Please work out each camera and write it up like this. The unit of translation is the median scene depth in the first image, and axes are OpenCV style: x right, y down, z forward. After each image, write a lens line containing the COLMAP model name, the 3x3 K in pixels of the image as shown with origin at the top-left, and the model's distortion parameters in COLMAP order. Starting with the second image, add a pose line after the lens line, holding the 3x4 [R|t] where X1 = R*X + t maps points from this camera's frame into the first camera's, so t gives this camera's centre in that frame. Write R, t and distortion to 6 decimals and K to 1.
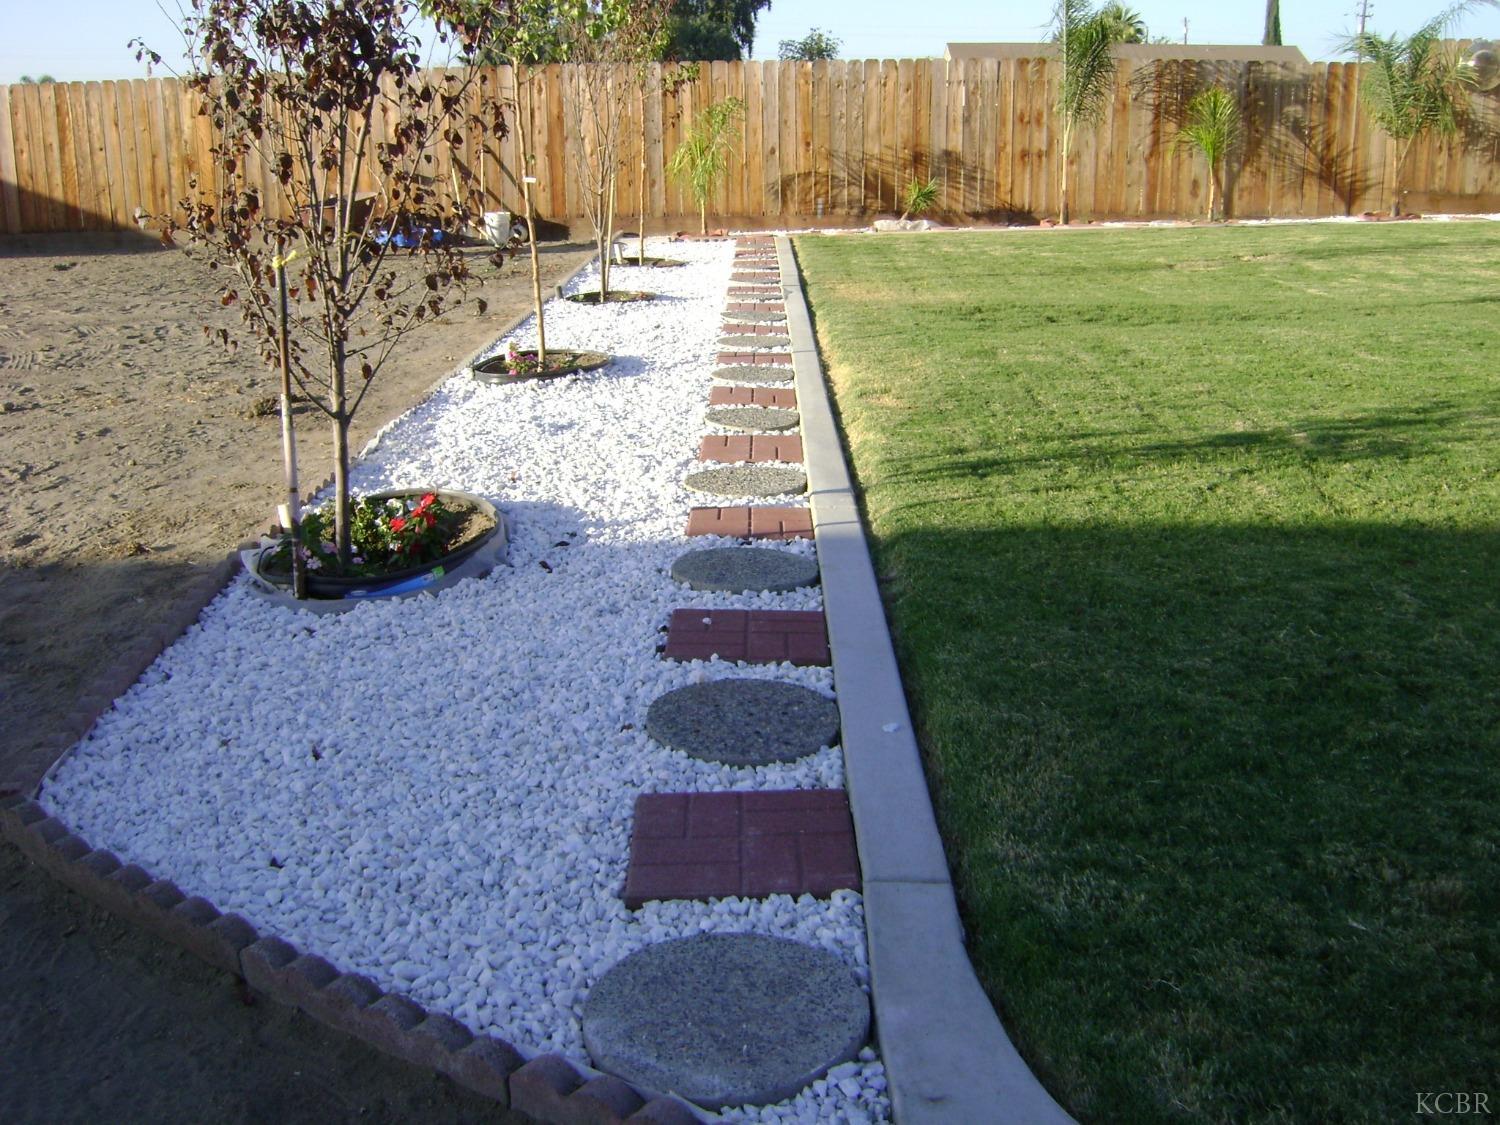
lens RADIAL K [[1545.7, 0, 749.0], [0, 1545.7, 574.2], [0, 0, 1]] dist [-0.106755, 0.000000]
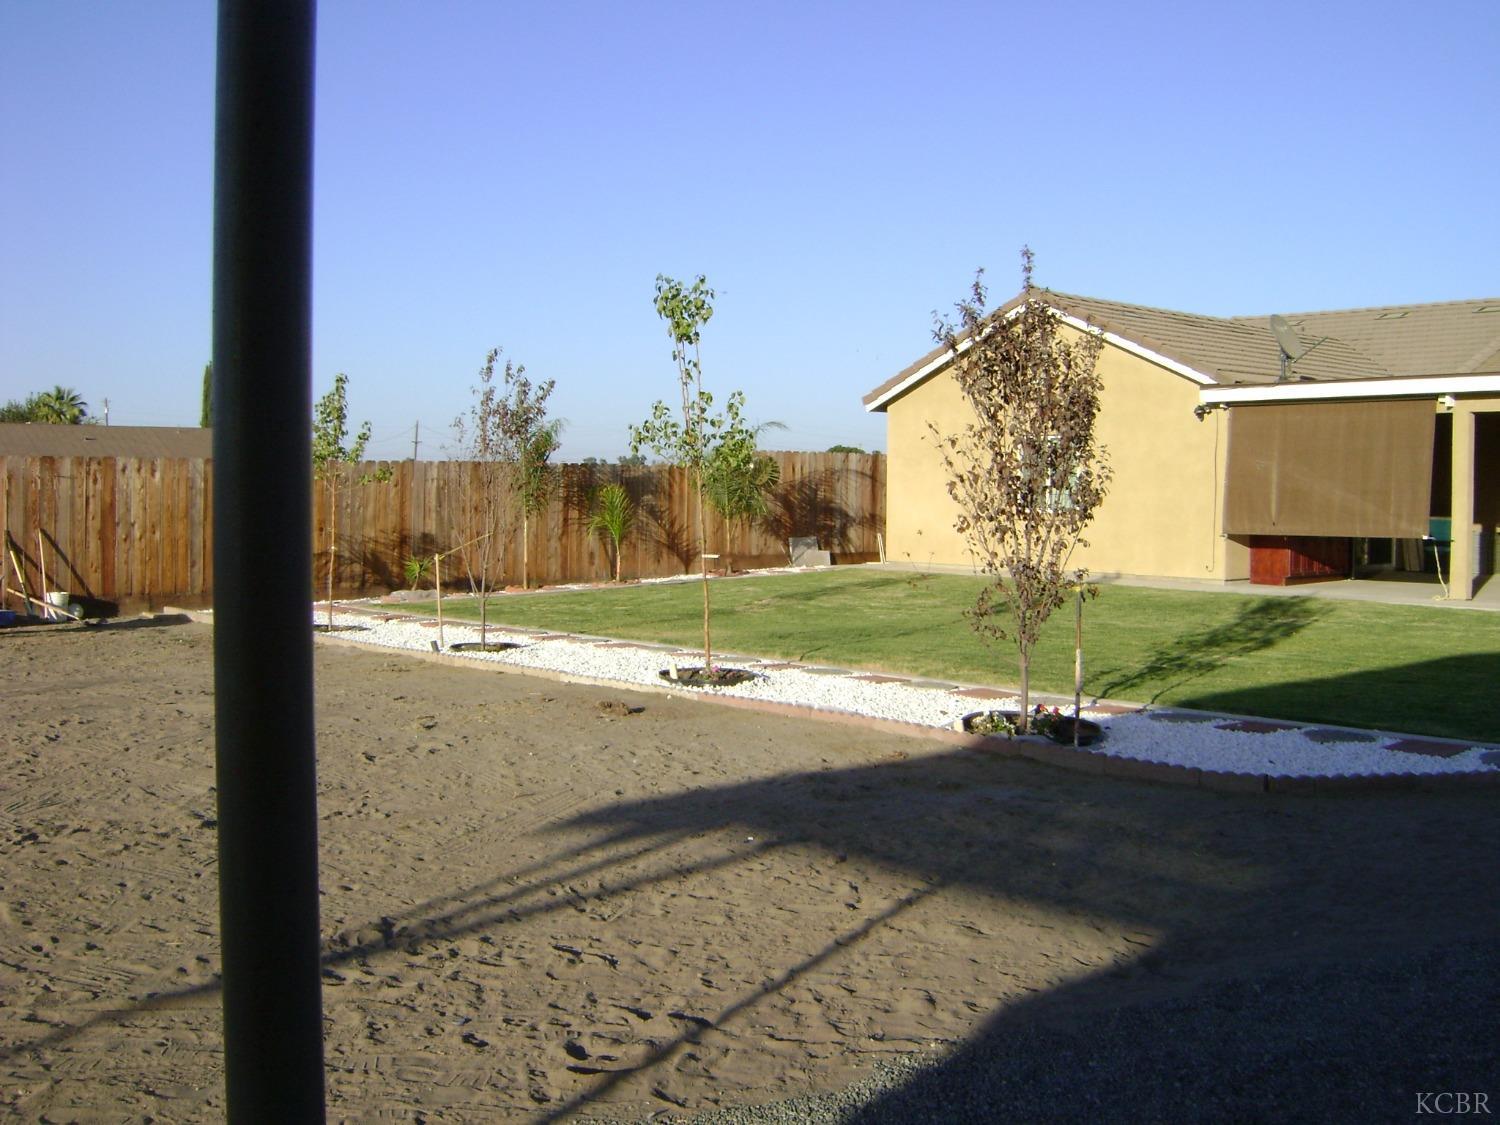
lens RADIAL K [[1545.7, 0, 757.4], [0, 1545.7, 564.3], [0, 0, 1]] dist [-0.106755, 0.000000]
pose [[0.758898, -0.016317, 0.651005, -0.471946], [0.174551, 0.968202, -0.179213, 0.015573], [-0.627380, 0.249638, 0.737615, -0.073588]]
